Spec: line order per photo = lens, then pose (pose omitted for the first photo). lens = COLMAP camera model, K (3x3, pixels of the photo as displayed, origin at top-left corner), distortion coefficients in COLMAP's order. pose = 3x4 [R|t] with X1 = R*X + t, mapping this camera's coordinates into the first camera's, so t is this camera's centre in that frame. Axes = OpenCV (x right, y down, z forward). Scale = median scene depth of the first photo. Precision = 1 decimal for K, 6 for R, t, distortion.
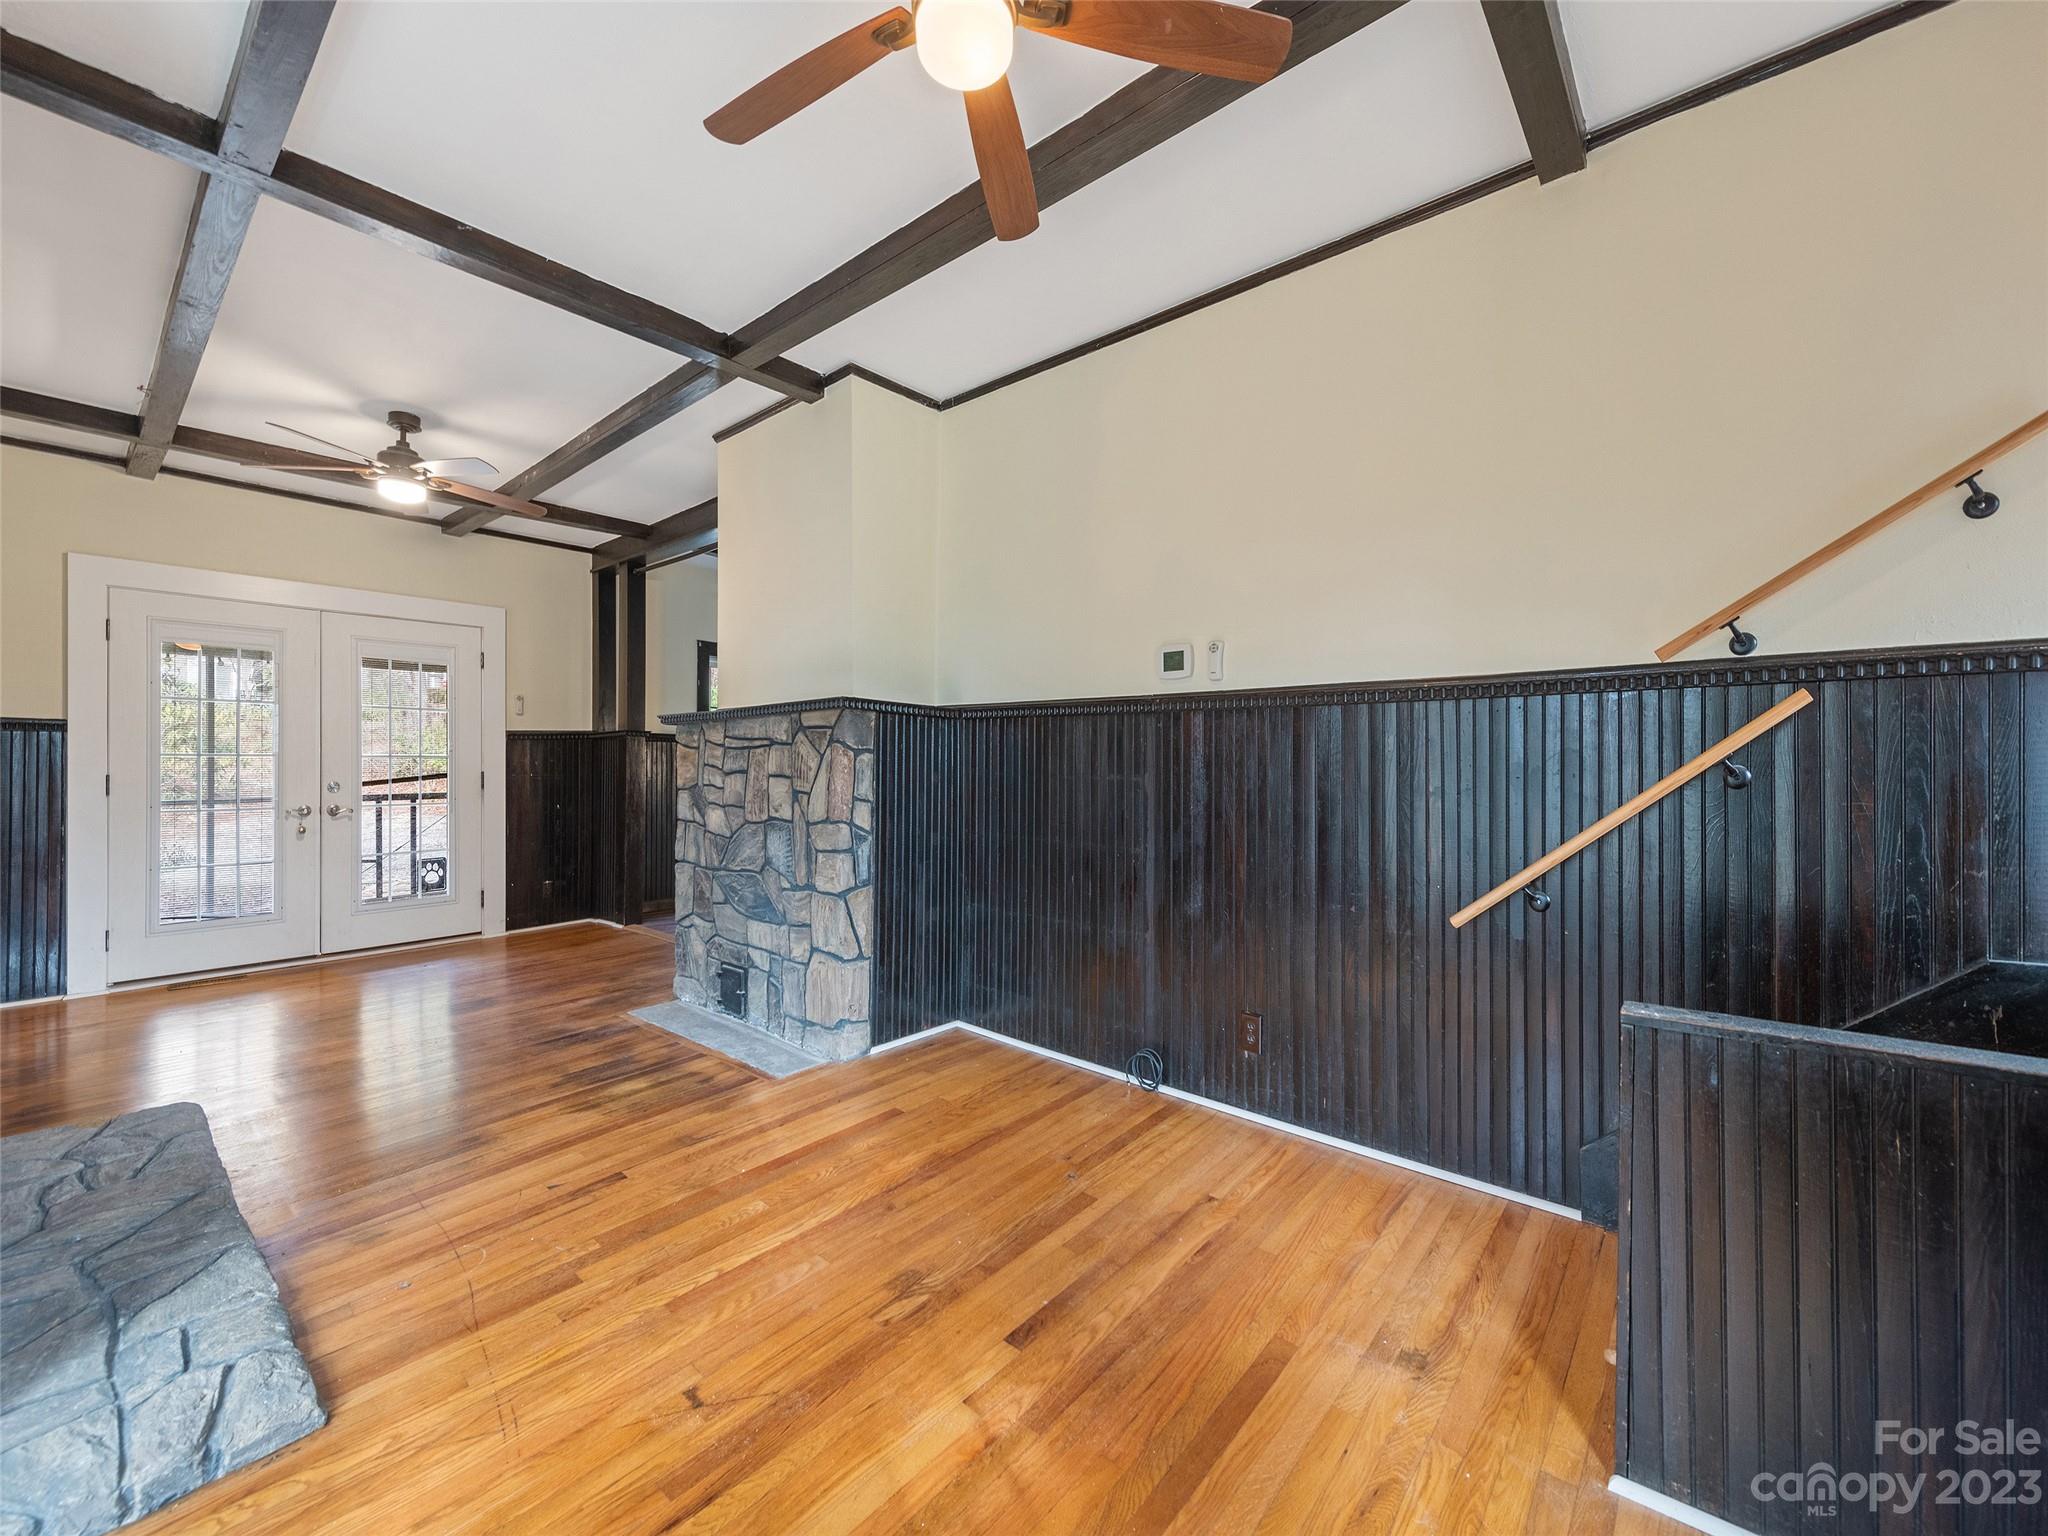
lens RADIAL K [[821.3, 0, 1028.3], [0, 821.3, 761.9], [0, 0, 1]] dist [0.007606, -0.001094]
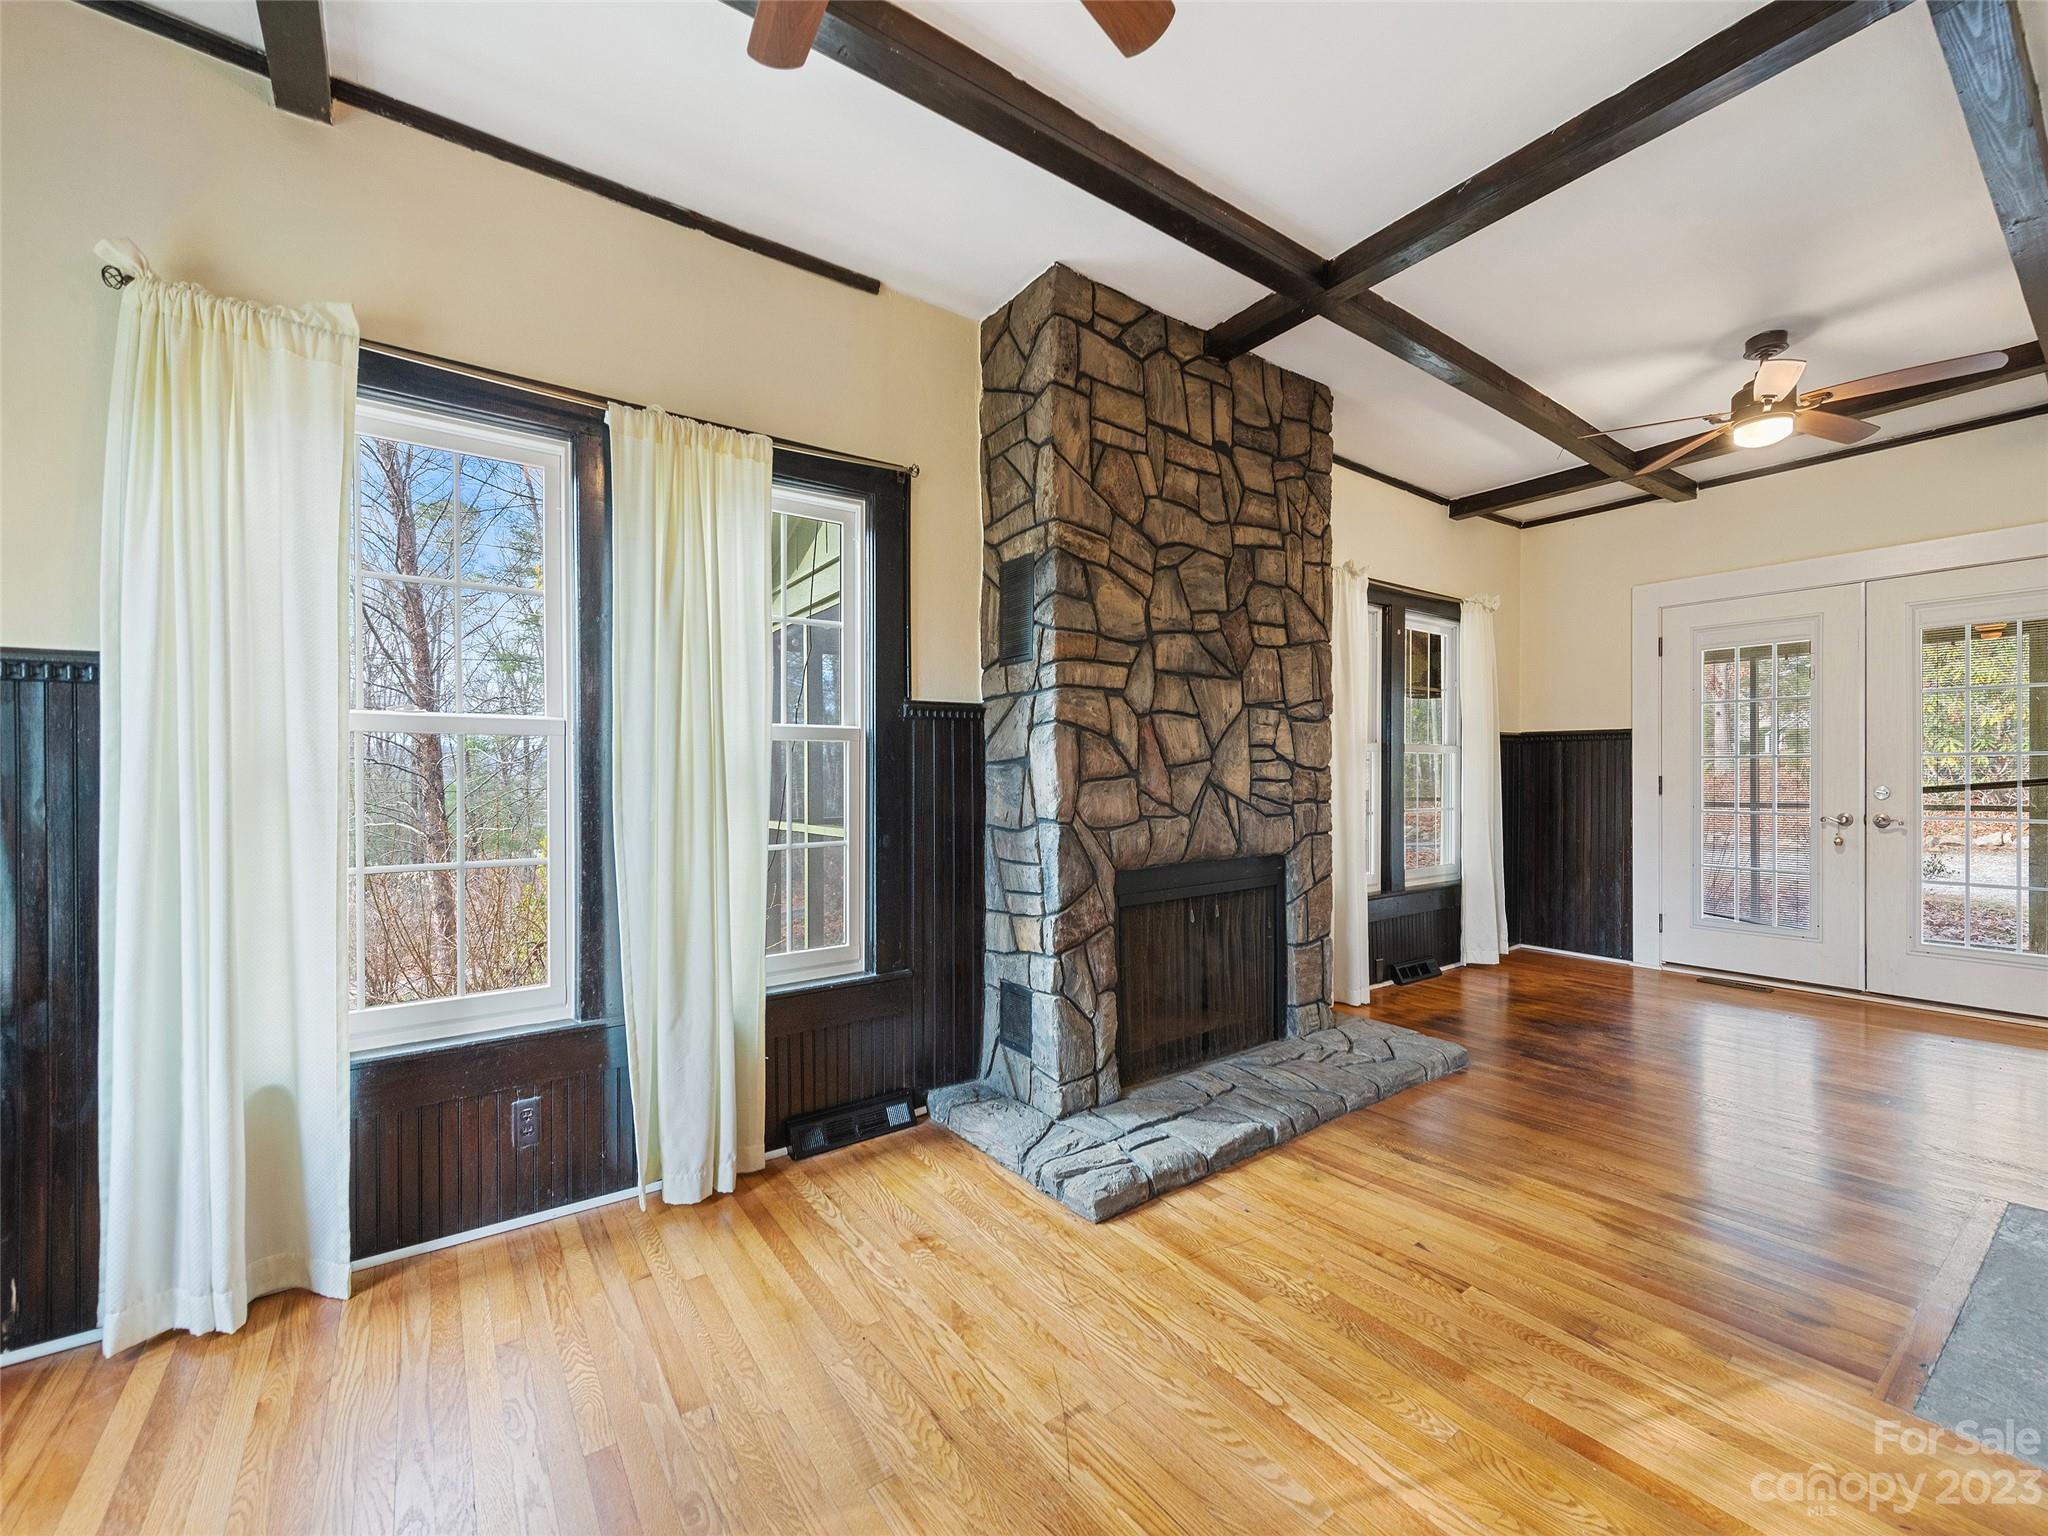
lens RADIAL K [[846.2, 0, 1028.0], [0, 846.2, 776.8], [0, 0, 1]] dist [0.006518, 0.000068]
pose [[-0.243010, 0.006548, -0.970002, 0.356618], [0.007331, 0.999961, 0.004914, 0.007672], [0.969996, -0.005917, -0.243048, 0.730960]]
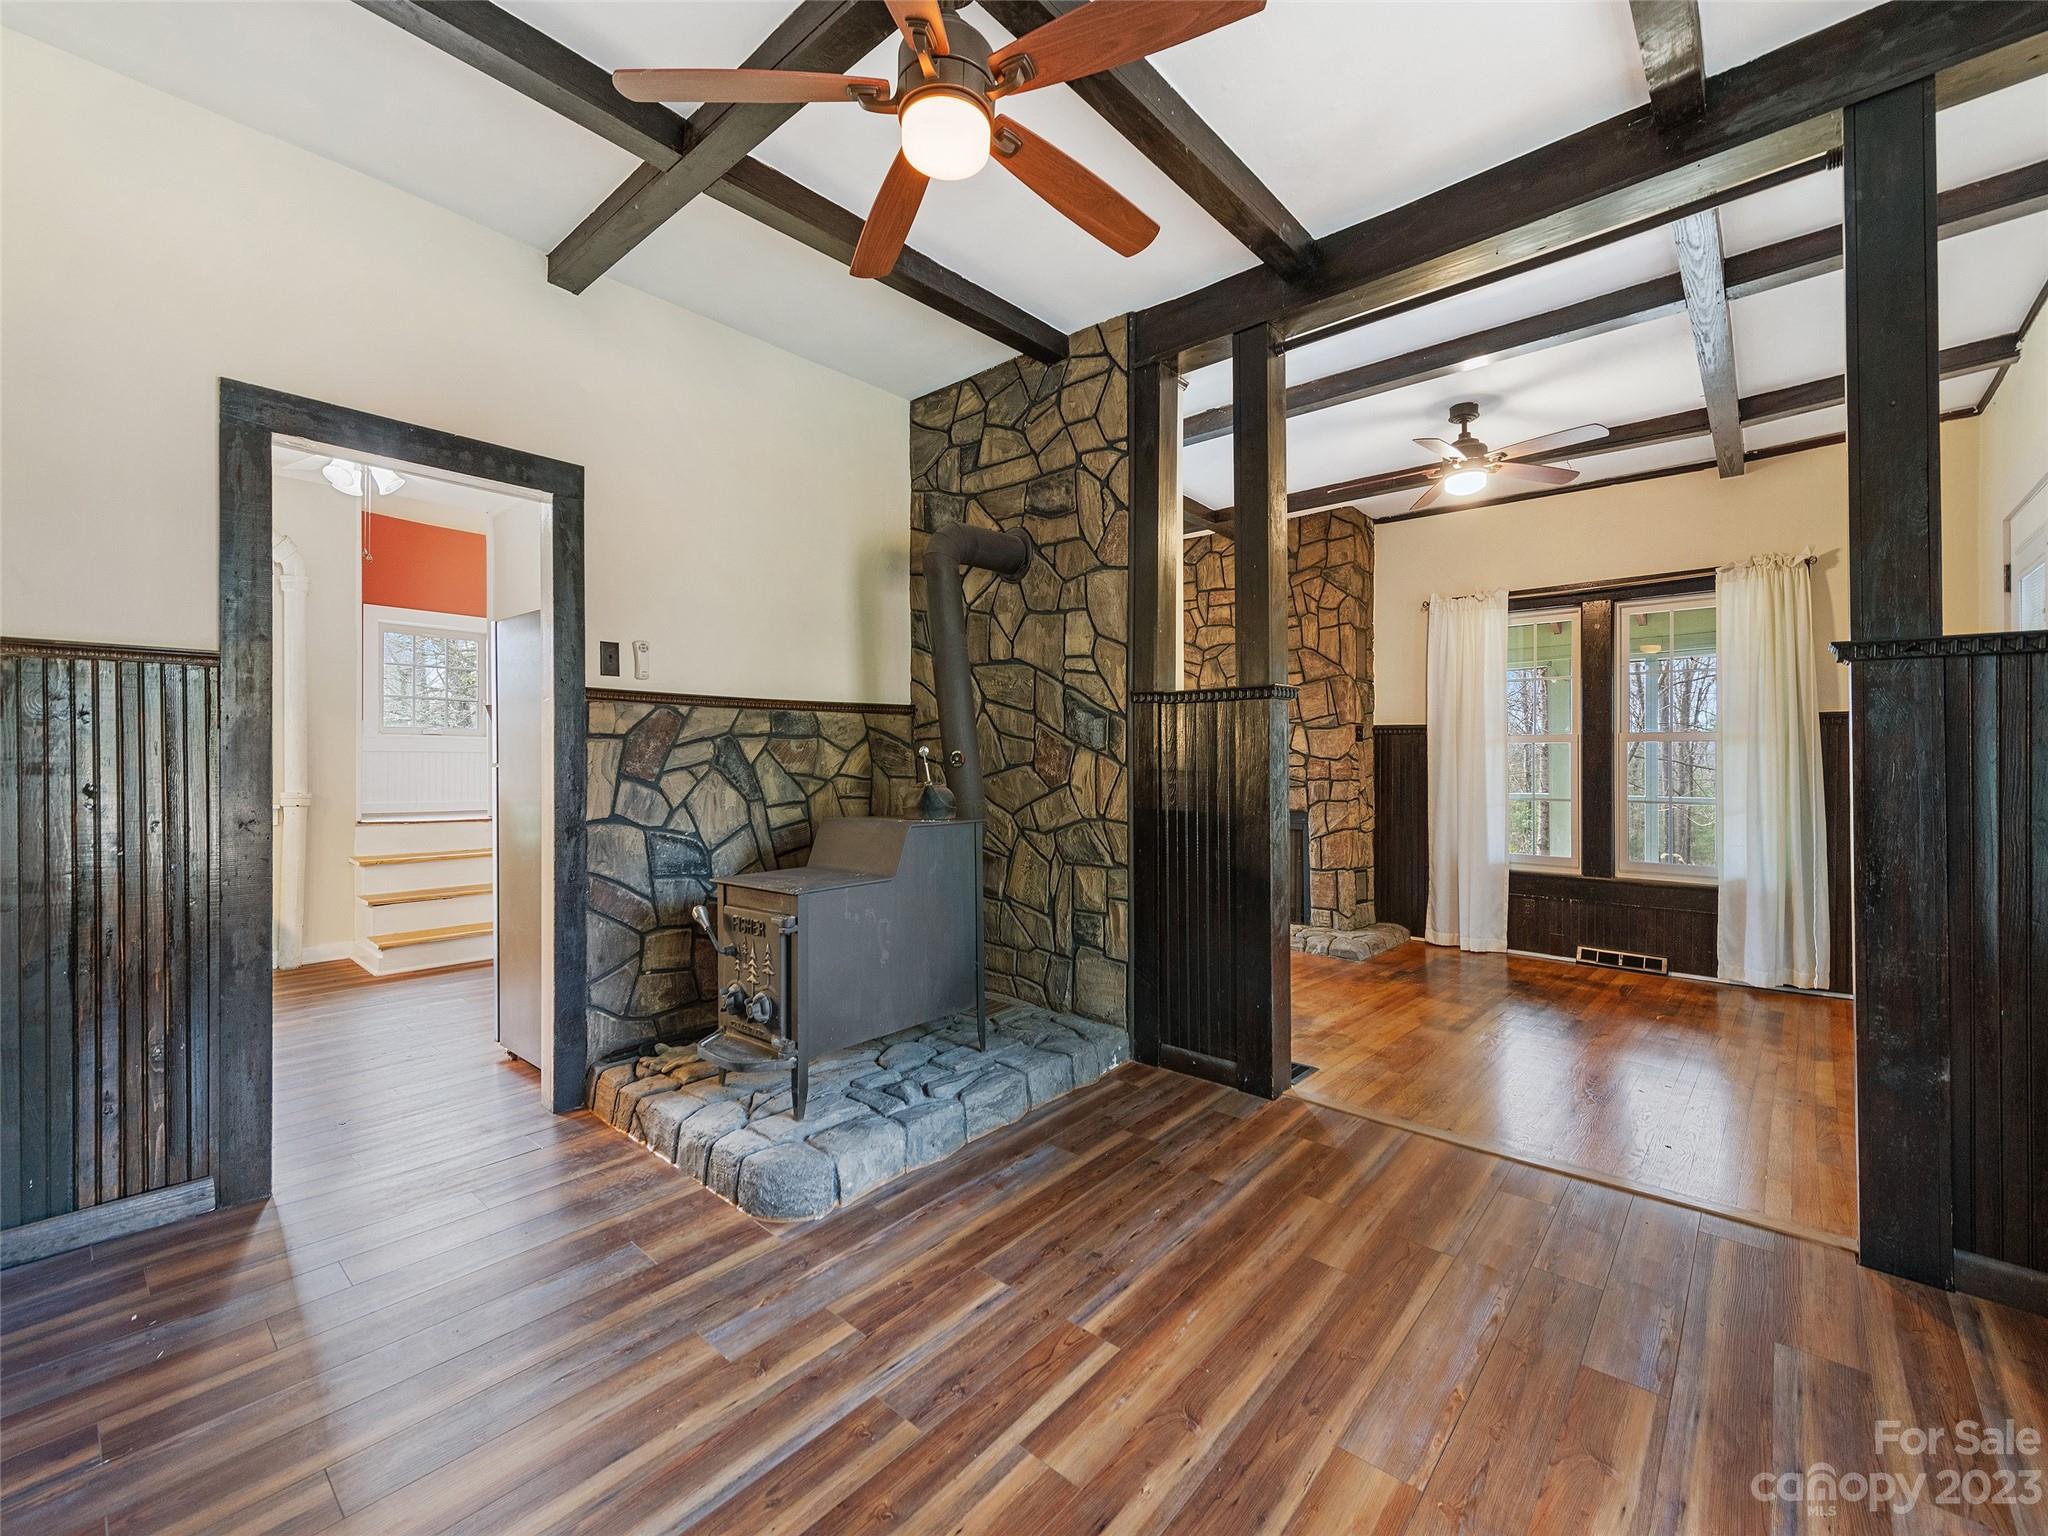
lens RADIAL K [[821.3, 0, 1014.9], [0, 821.3, 762.4], [0, 0, 1]] dist [0.007606, -0.001094]
pose [[-0.999018, -0.004107, 0.044117, -0.367870], [-0.004416, 0.999966, -0.006916, 0.030721], [-0.044087, -0.007104, -0.999002, 2.884946]]
